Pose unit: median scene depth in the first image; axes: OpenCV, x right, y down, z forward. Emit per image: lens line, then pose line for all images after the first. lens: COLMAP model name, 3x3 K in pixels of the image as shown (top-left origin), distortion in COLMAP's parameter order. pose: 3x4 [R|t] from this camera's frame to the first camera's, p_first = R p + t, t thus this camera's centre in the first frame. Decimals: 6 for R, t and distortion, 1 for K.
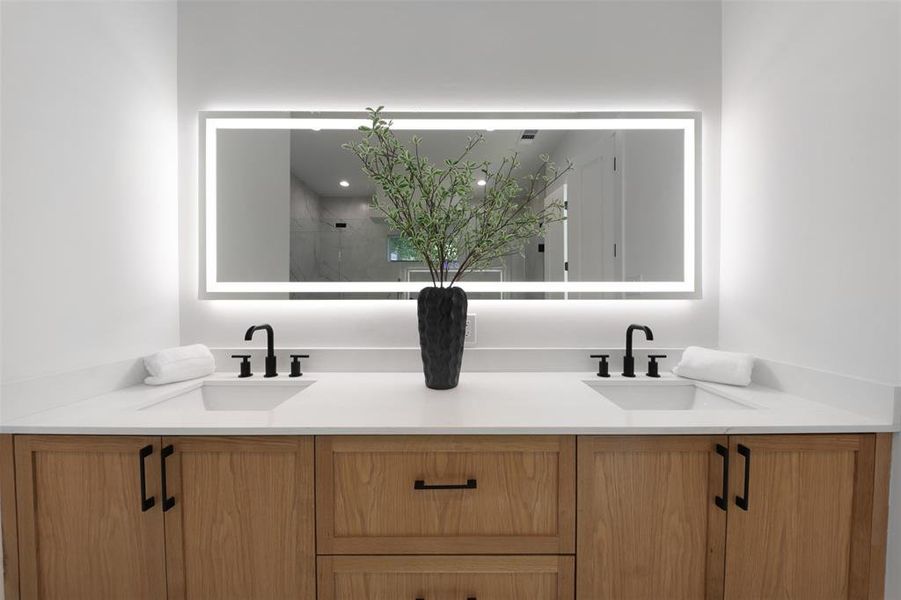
lens RADIAL K [[315.5, 0, 460.4], [0, 315.5, 296.2], [0, 0, 1]] dist [-0.008546, -0.000027]
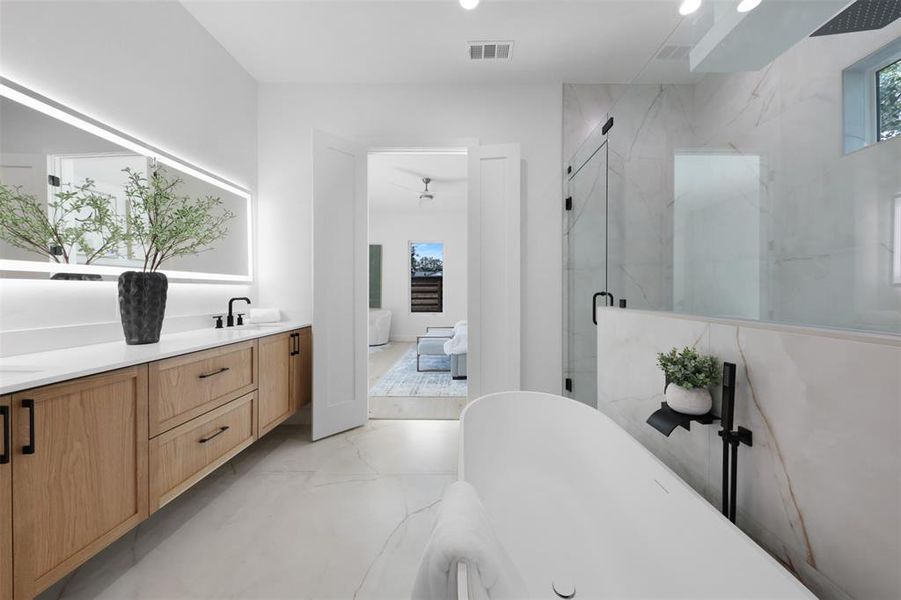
lens RADIAL K [[315.5, 0, 460.4], [0, 315.5, 296.2], [0, 0, 1]] dist [-0.008546, -0.000027]
pose [[0.025512, -0.017262, 0.999525, -1.432208], [0.007294, 0.999827, 0.017081, 0.063142], [-0.999648, 0.006855, 0.025633, -0.447377]]
